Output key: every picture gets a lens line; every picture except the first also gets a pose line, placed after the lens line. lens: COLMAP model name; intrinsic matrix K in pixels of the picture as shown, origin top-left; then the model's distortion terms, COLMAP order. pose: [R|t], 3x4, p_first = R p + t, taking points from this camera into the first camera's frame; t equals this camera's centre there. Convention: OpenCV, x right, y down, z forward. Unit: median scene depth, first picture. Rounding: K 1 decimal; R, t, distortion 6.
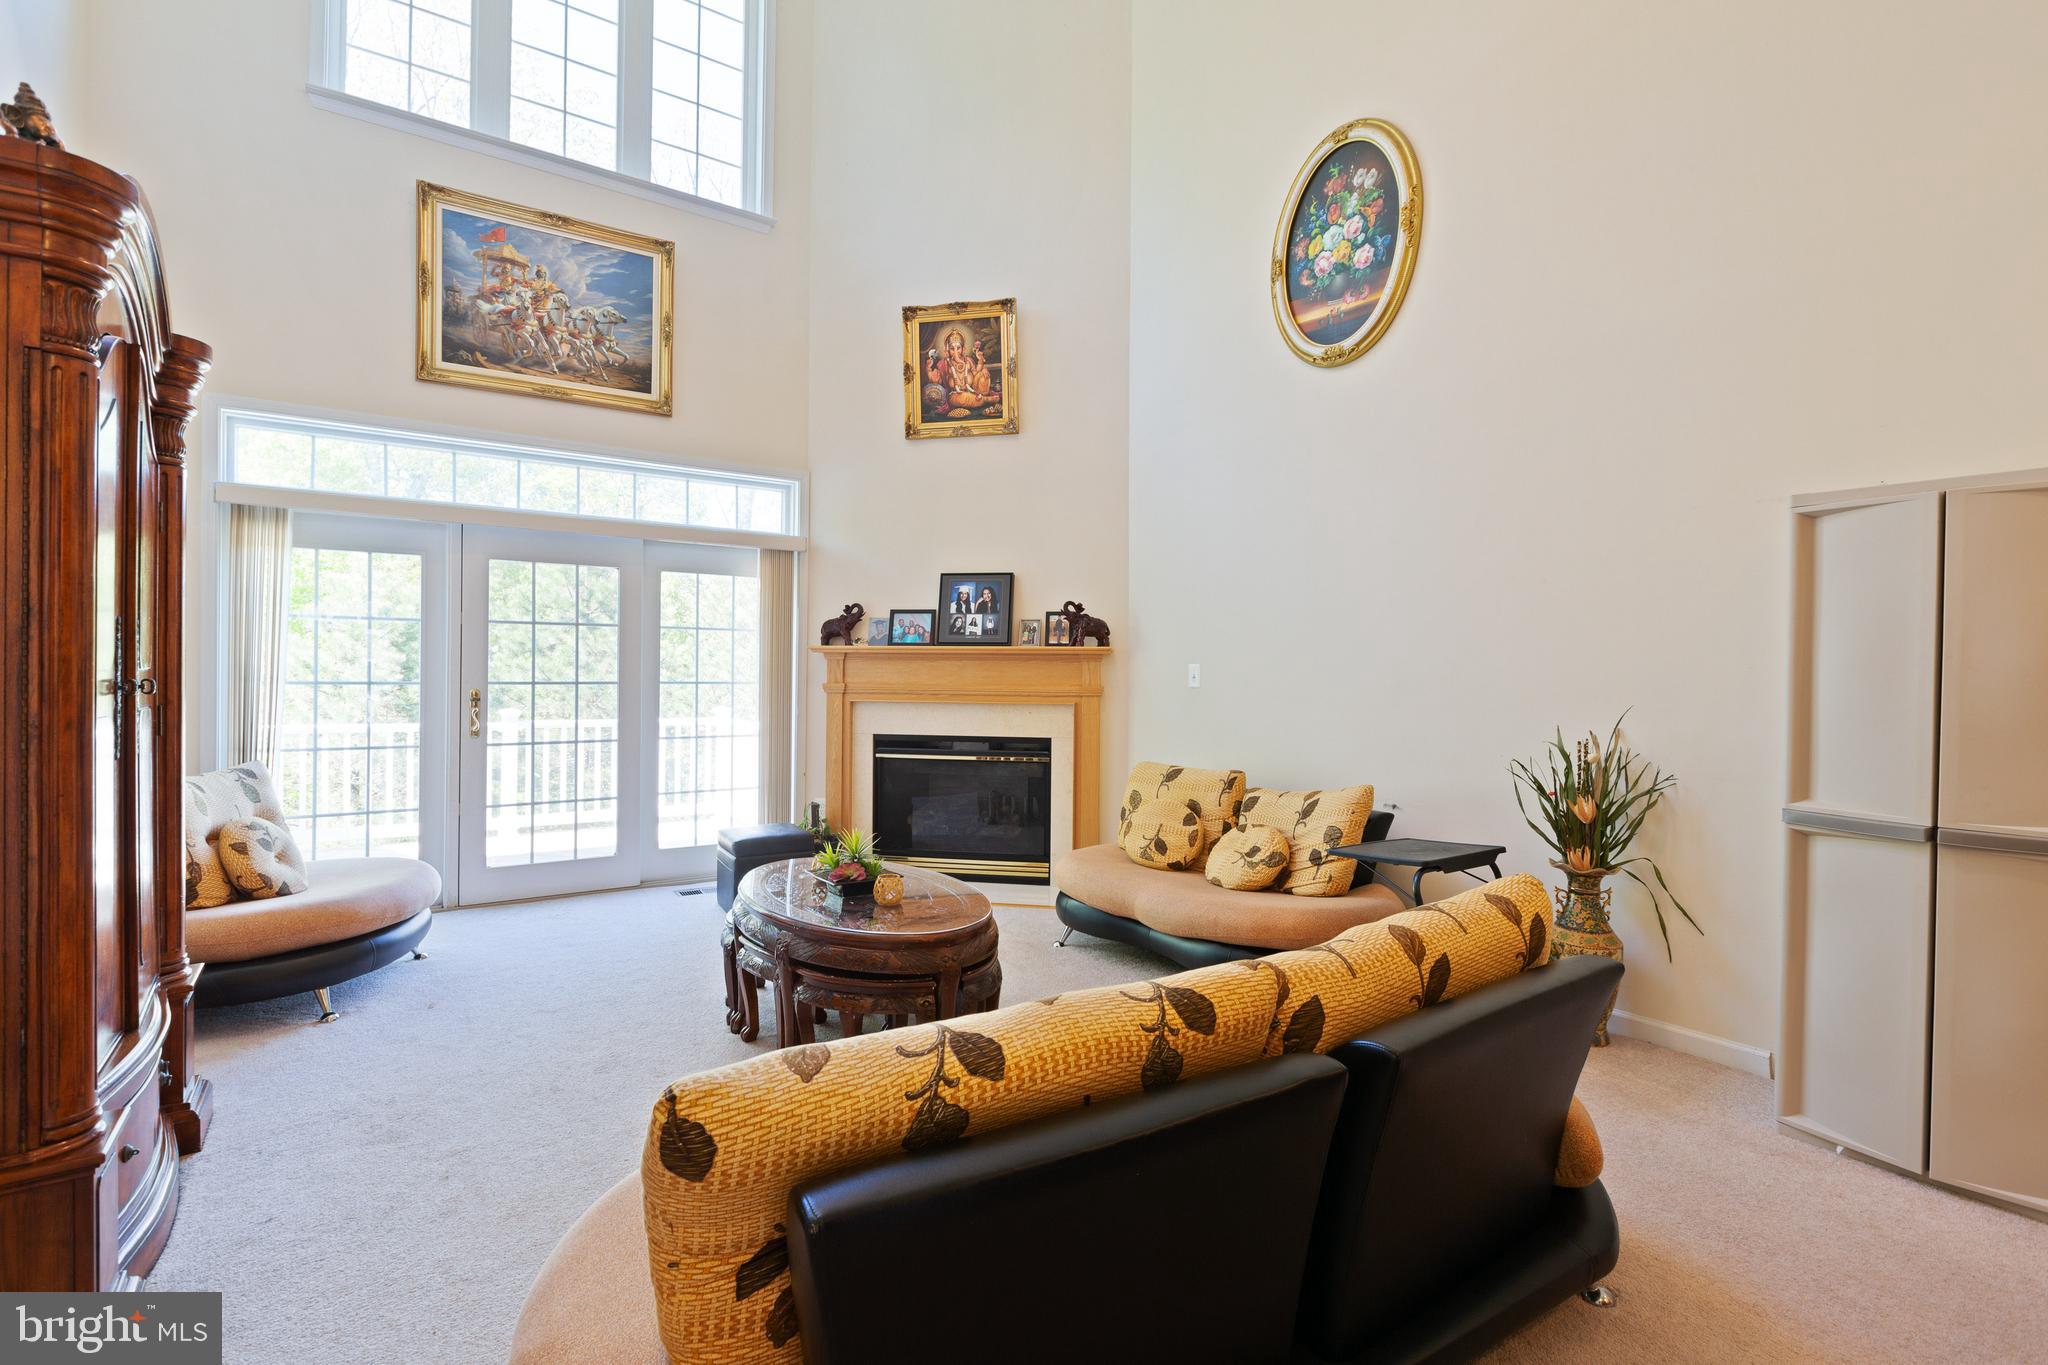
lens RADIAL K [[949.7, 0, 1024.0], [0, 949.7, 682.5], [0, 0, 1]] dist [-0.002467, -0.000193]
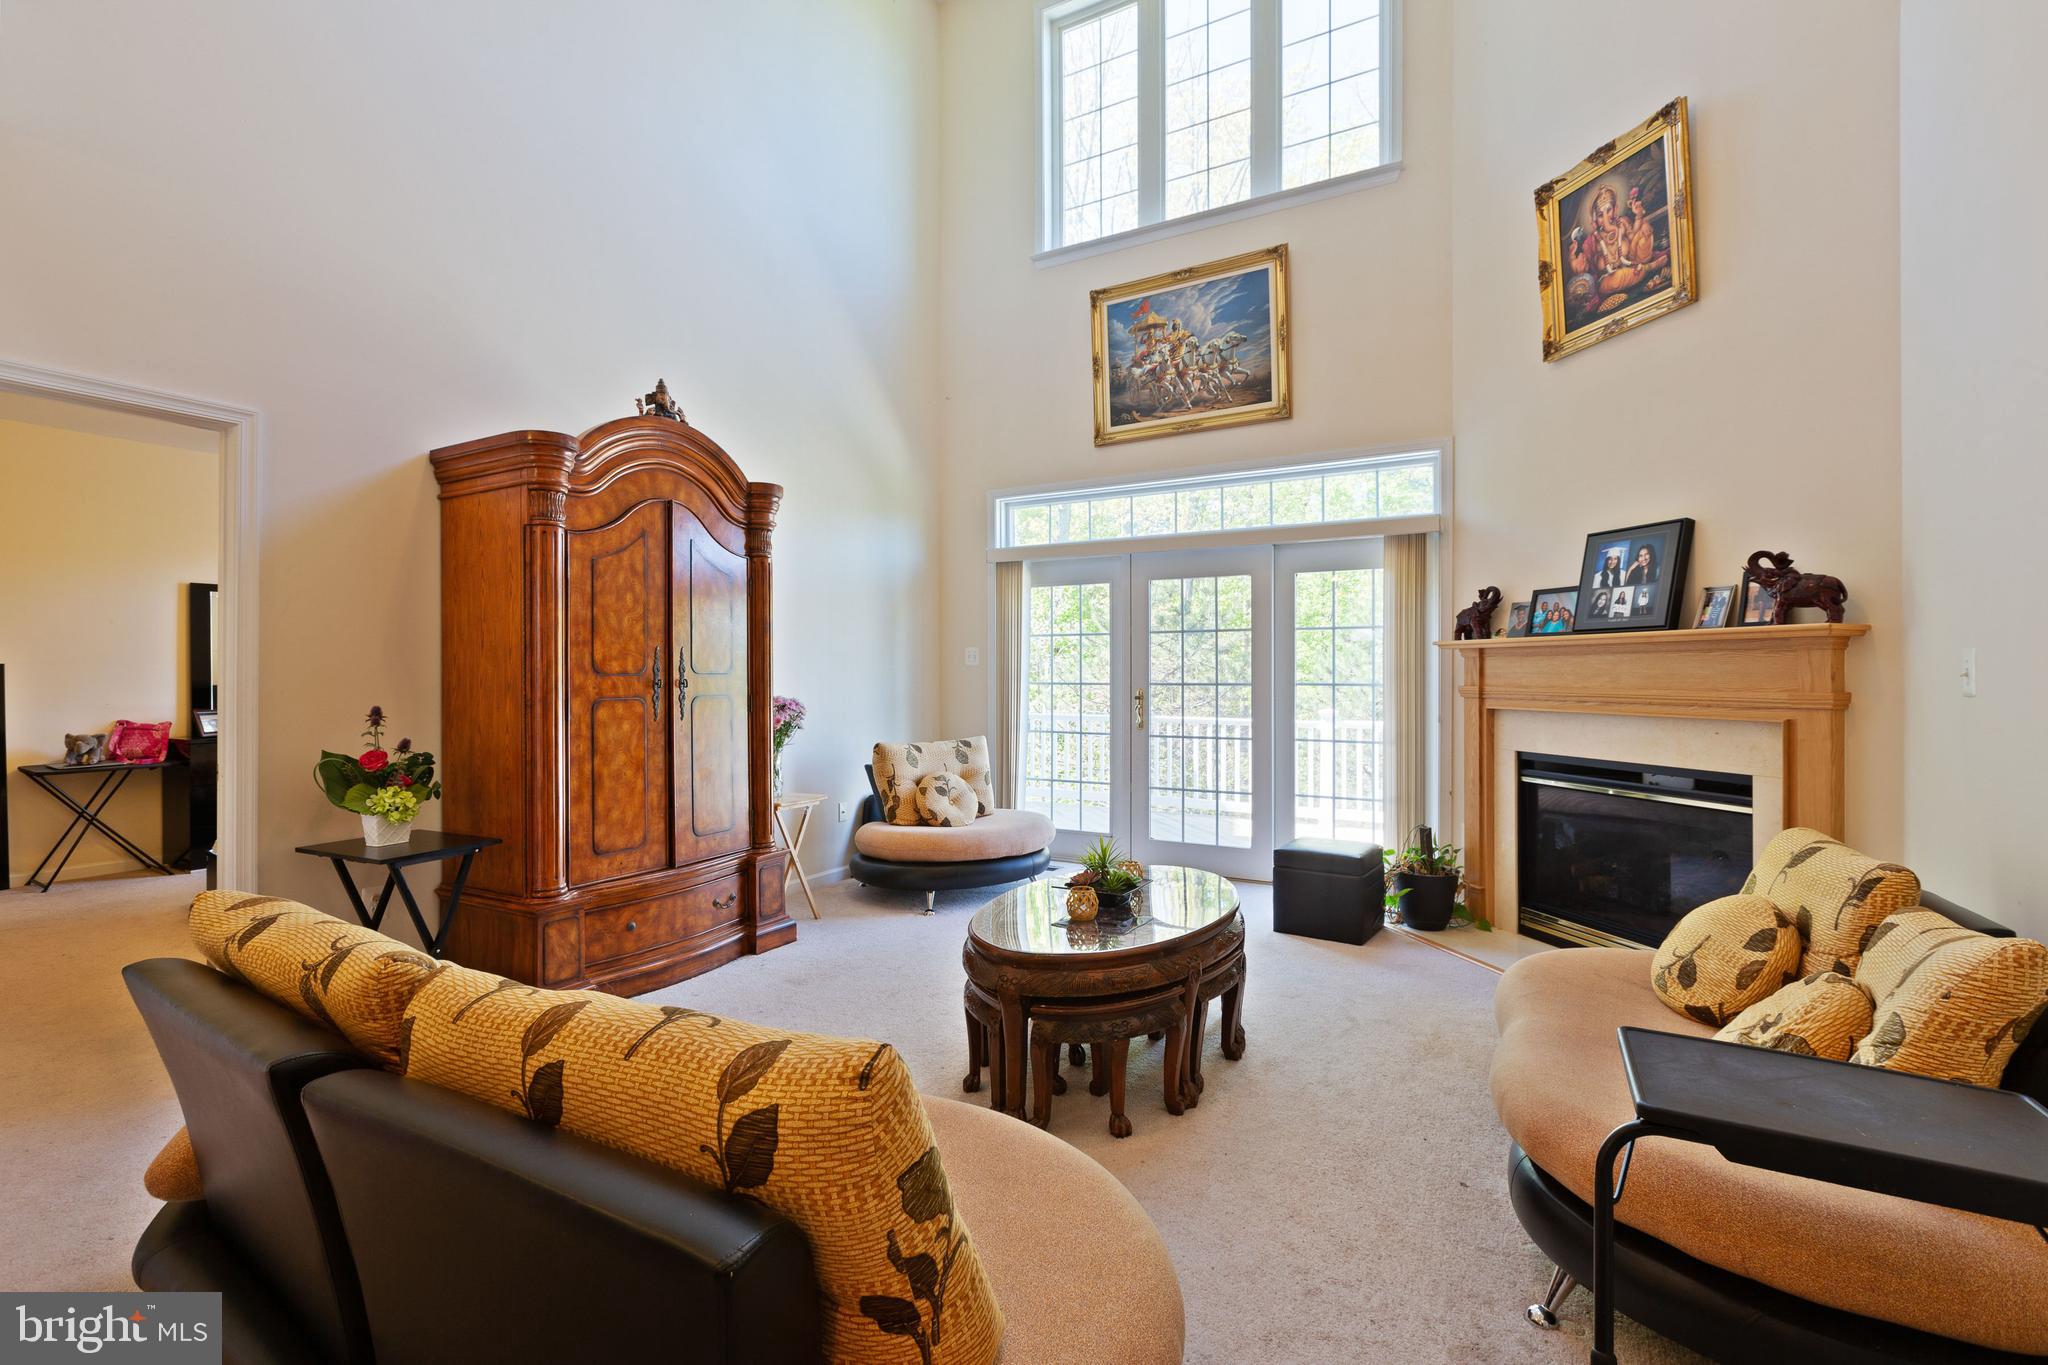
lens RADIAL K [[933.9, 0, 1024.0], [0, 933.9, 682.5], [0, 0, 1]] dist [0.003401, 0.000504]
pose [[0.418712, 0.000912, -0.908119, 0.386494], [-0.004026, 0.999992, -0.000852, 0.000090], [0.908110, 0.004013, 0.418712, 0.321537]]
